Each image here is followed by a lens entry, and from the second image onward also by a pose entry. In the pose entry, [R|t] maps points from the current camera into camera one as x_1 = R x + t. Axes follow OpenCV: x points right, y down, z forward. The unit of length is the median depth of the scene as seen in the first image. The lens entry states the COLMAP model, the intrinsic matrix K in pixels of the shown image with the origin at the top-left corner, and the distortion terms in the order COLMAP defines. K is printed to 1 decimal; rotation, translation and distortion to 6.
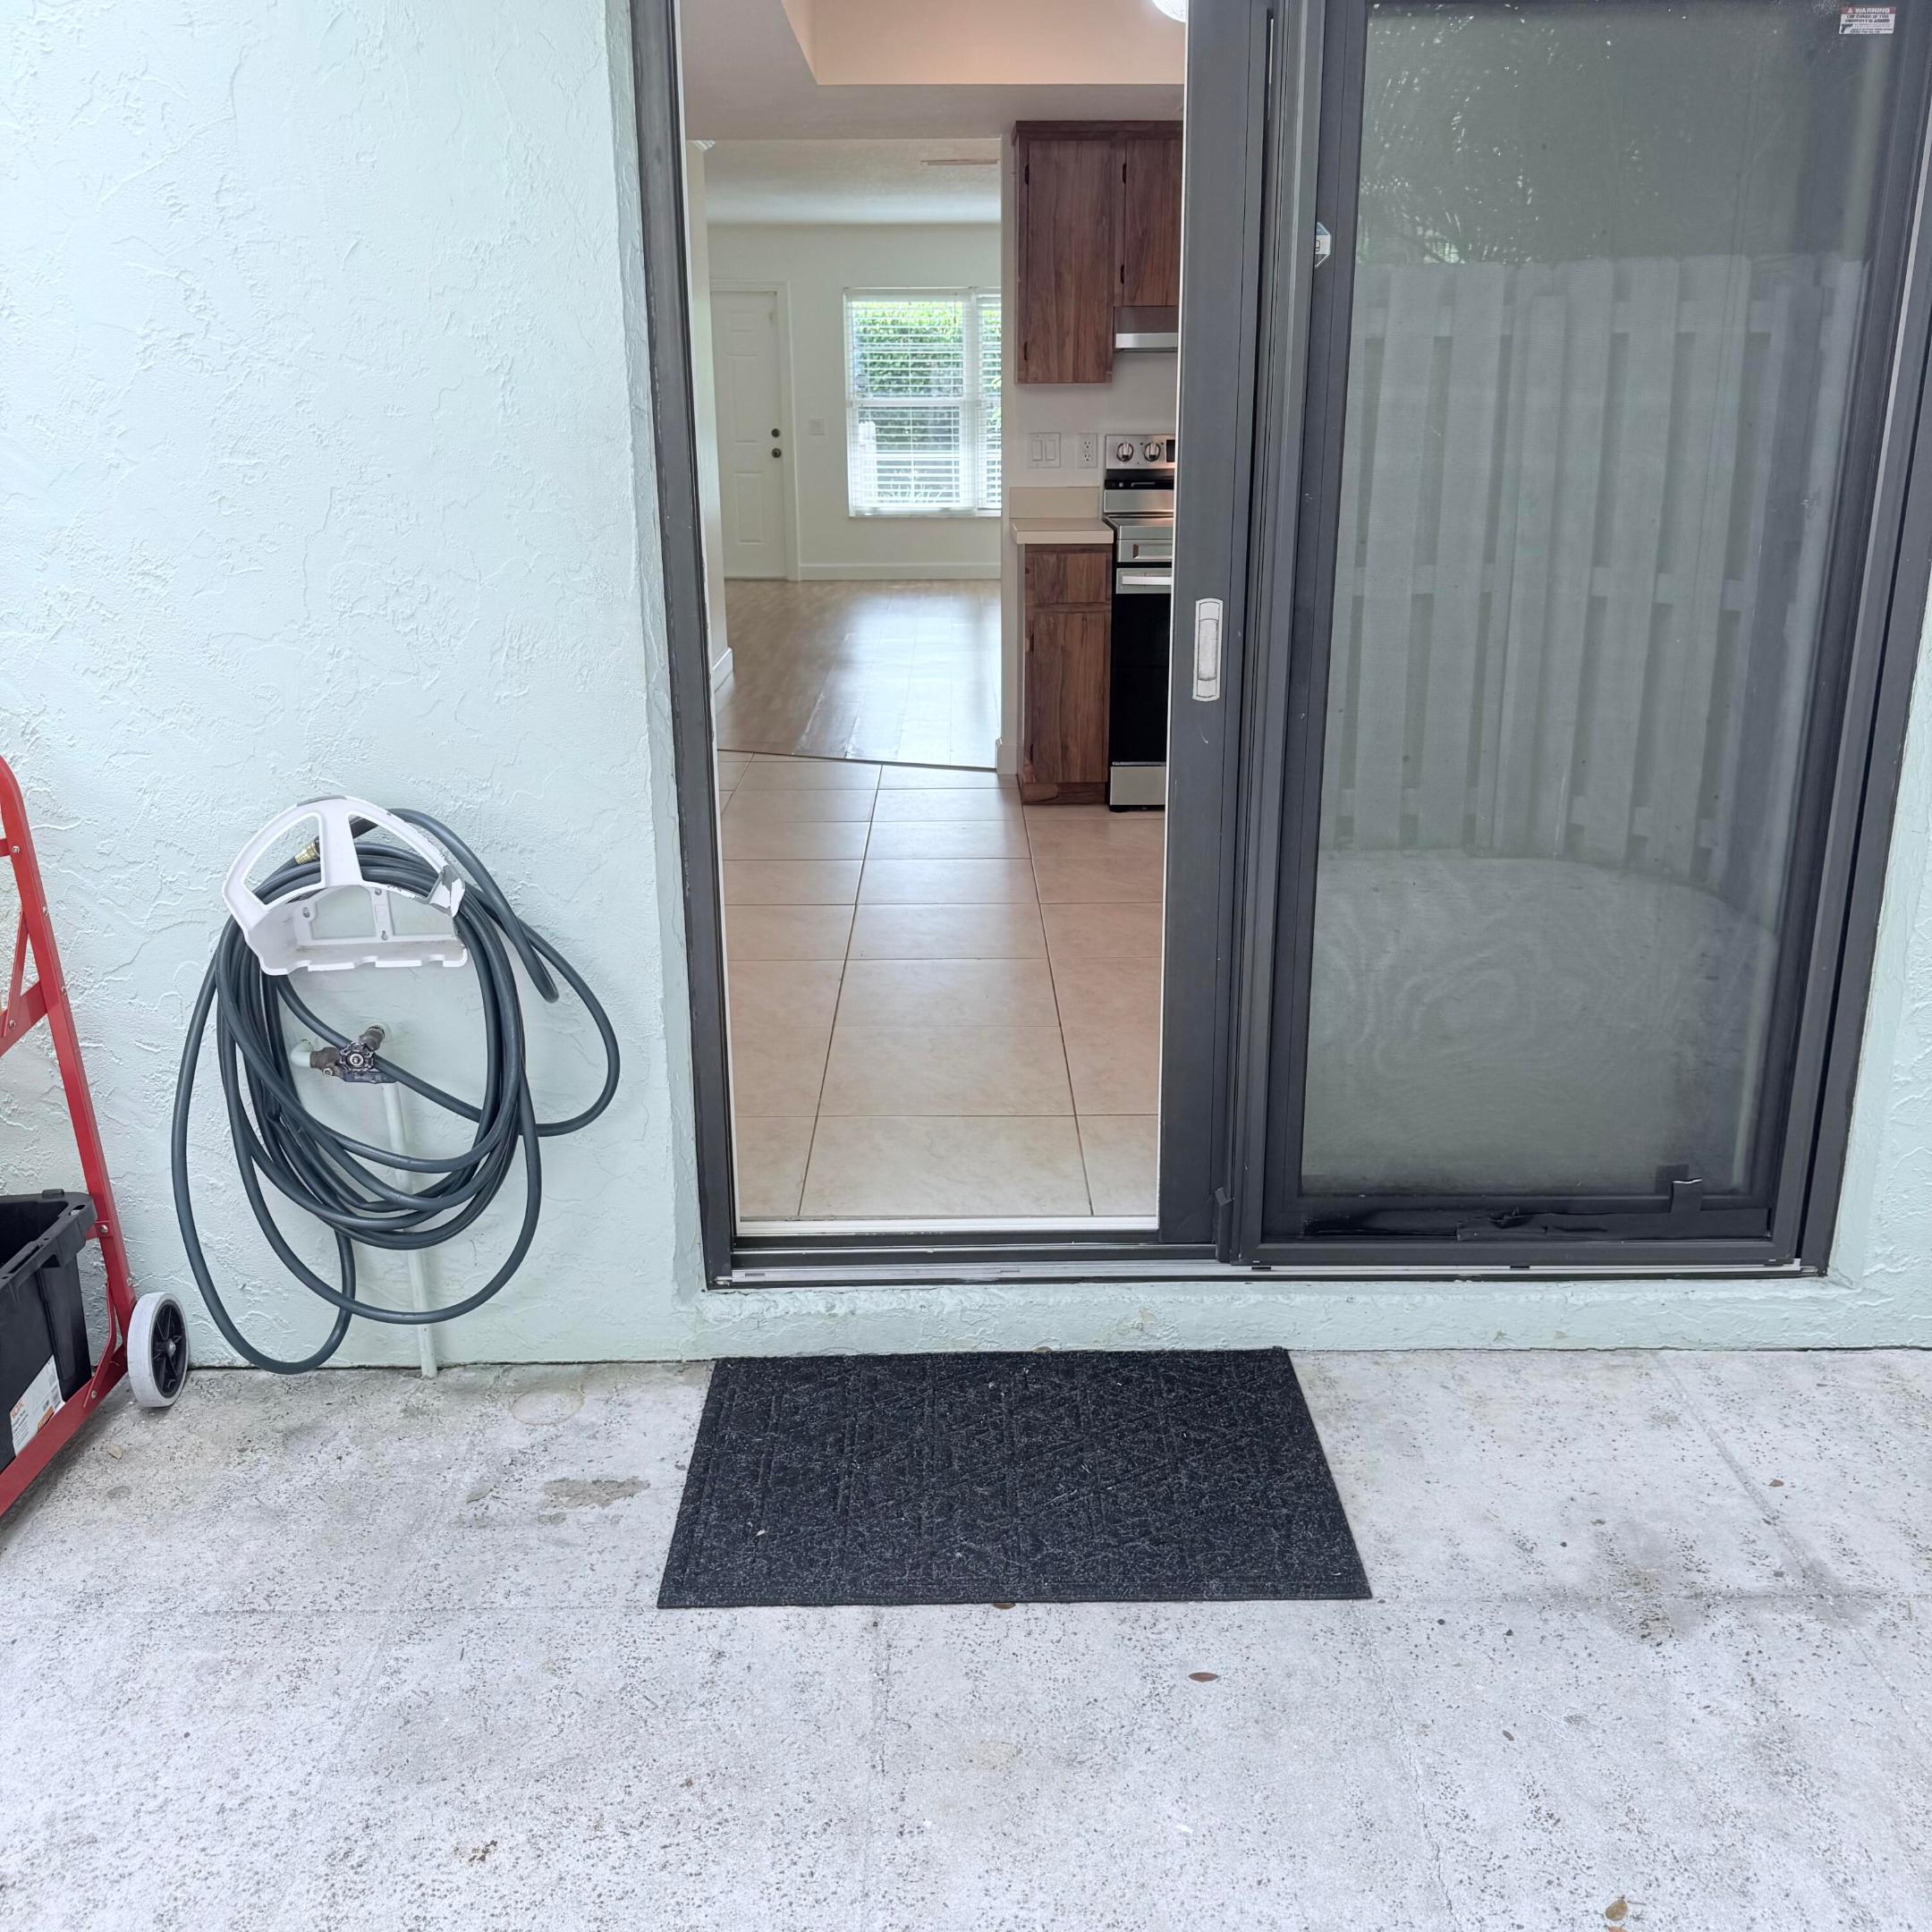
lens RADIAL K [[1814.4, 0, 950.9], [0, 1814.4, 971.0], [0, 0, 1]] dist [0.049812, 0.000000]
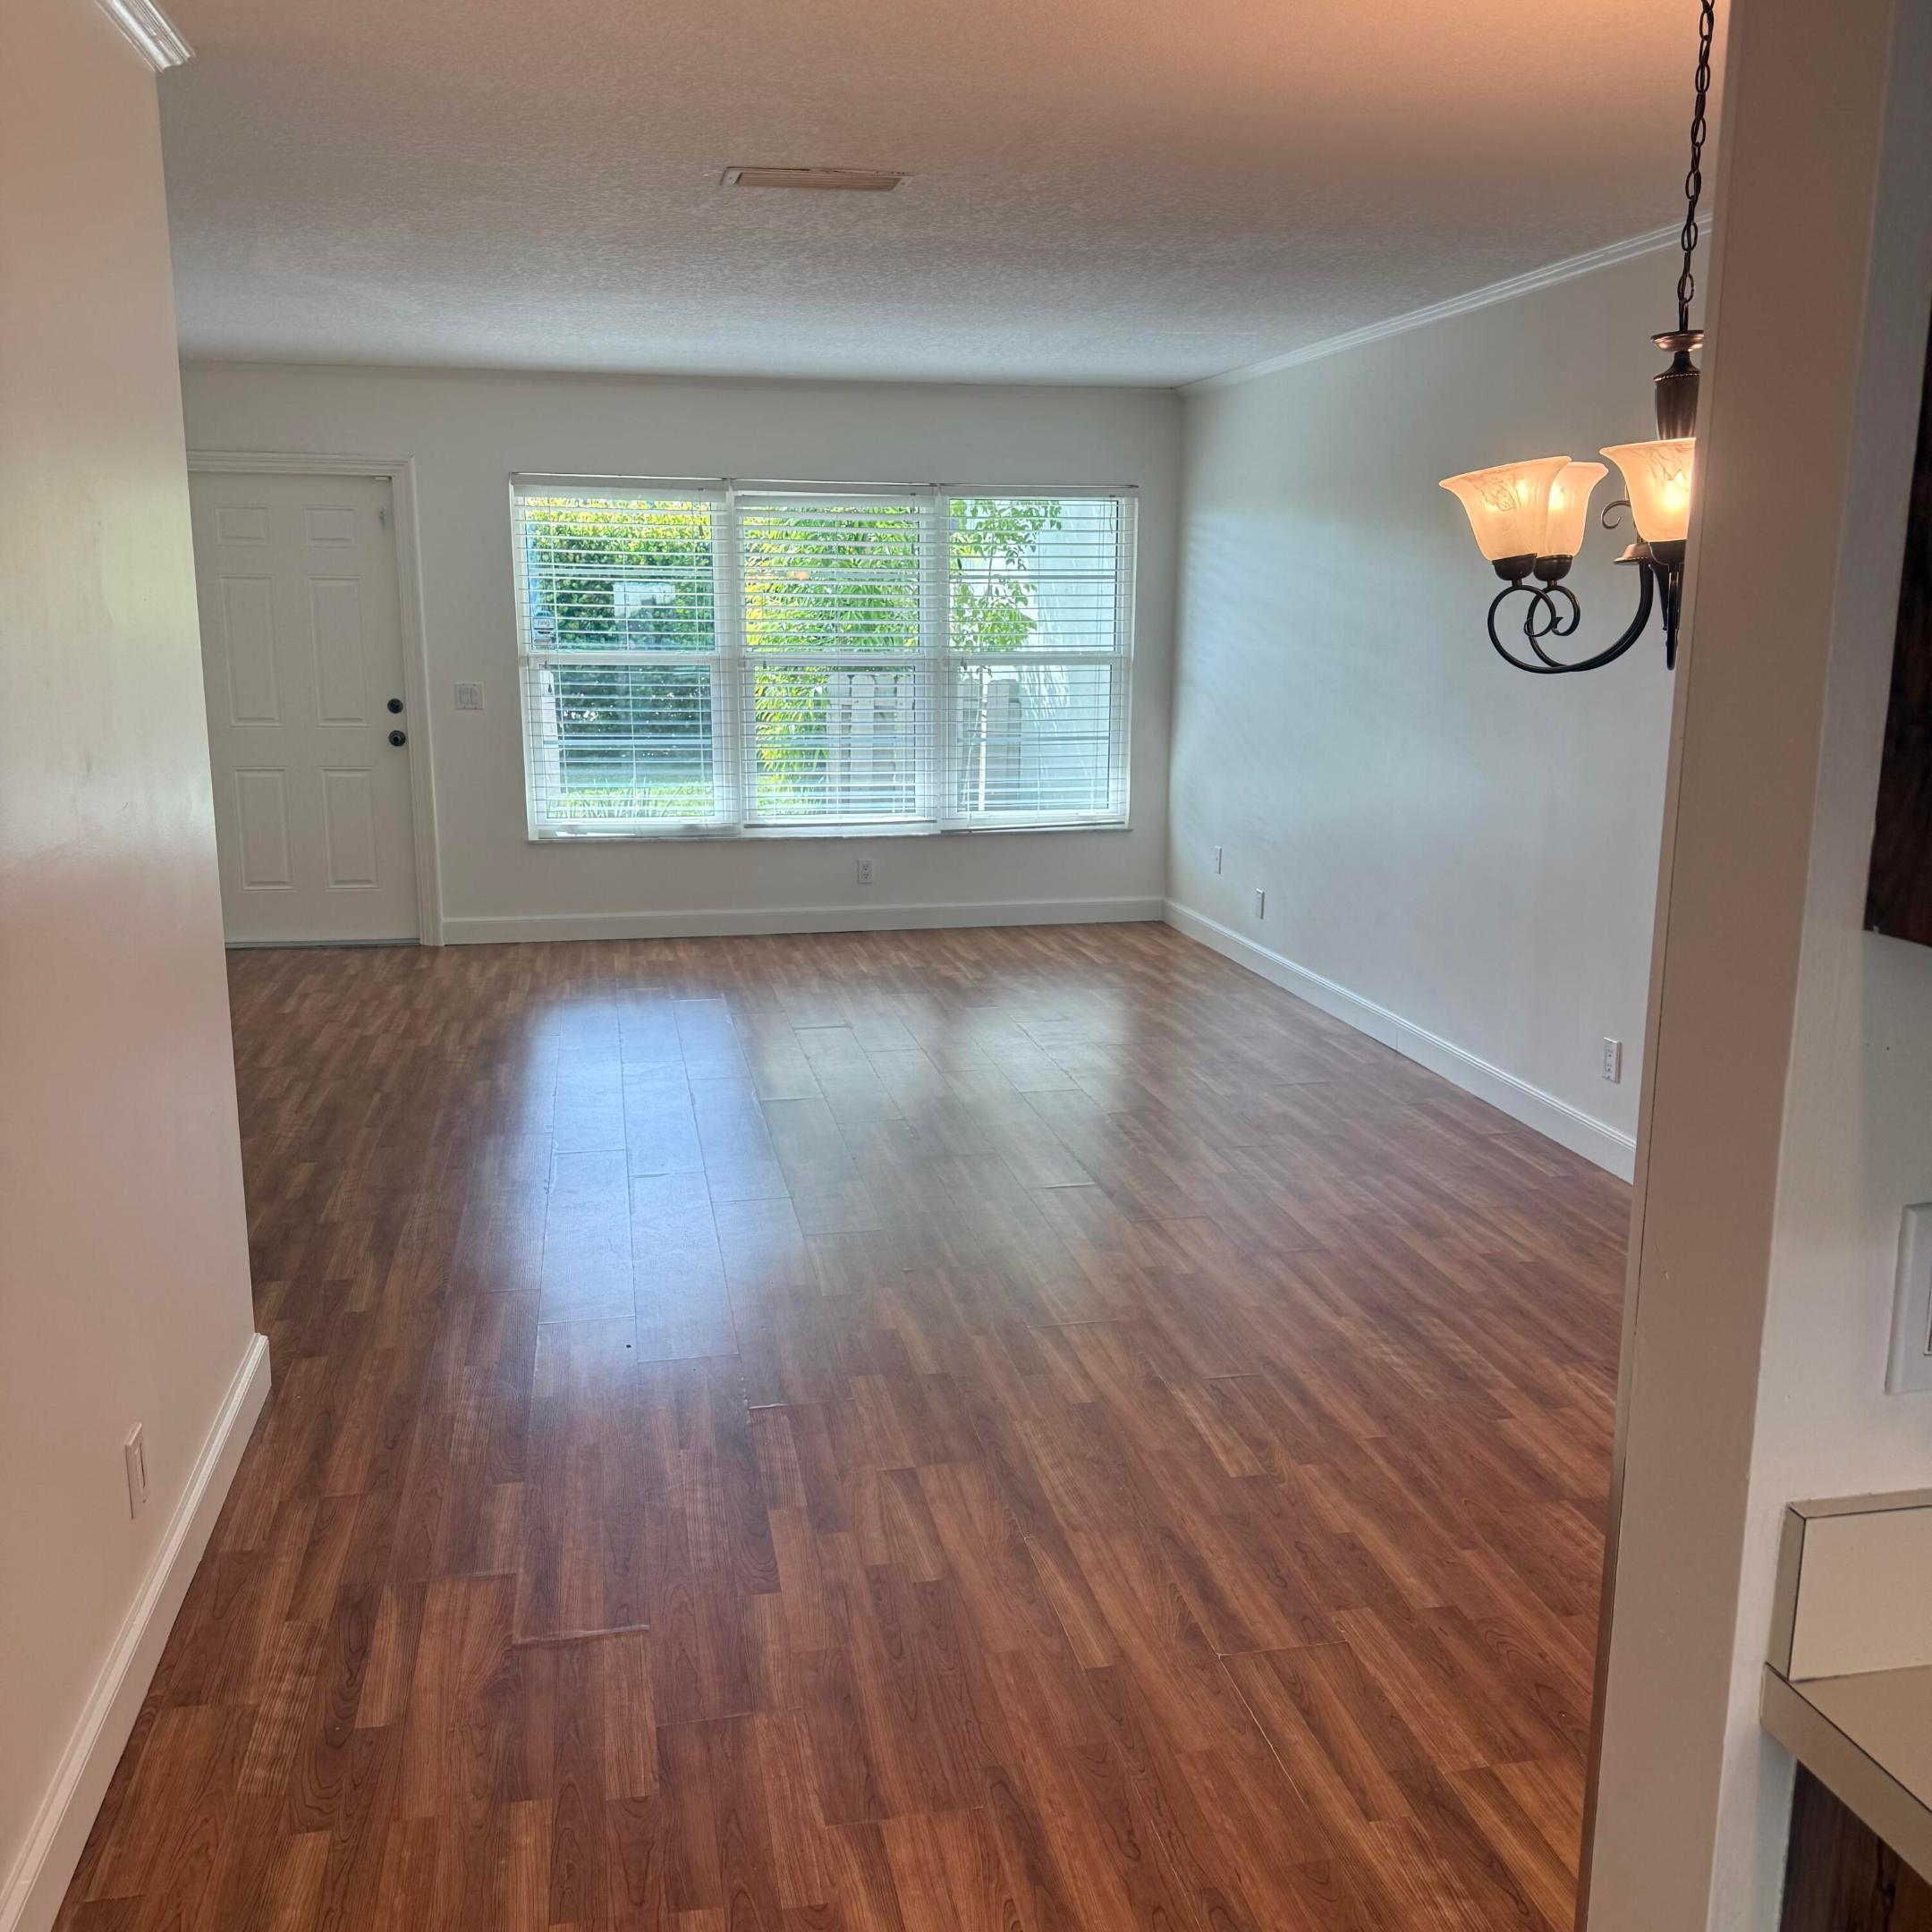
lens RADIAL K [[1814.4, 0, 981.2], [0, 1814.4, 971.5], [0, 0, 1]] dist [0.049812, 0.000000]
pose [[0.978607, -0.030402, 0.203478, -0.033678], [0.053121, 0.992824, -0.107141, -0.137678], [-0.198761, 0.115658, 0.973199, 0.400768]]
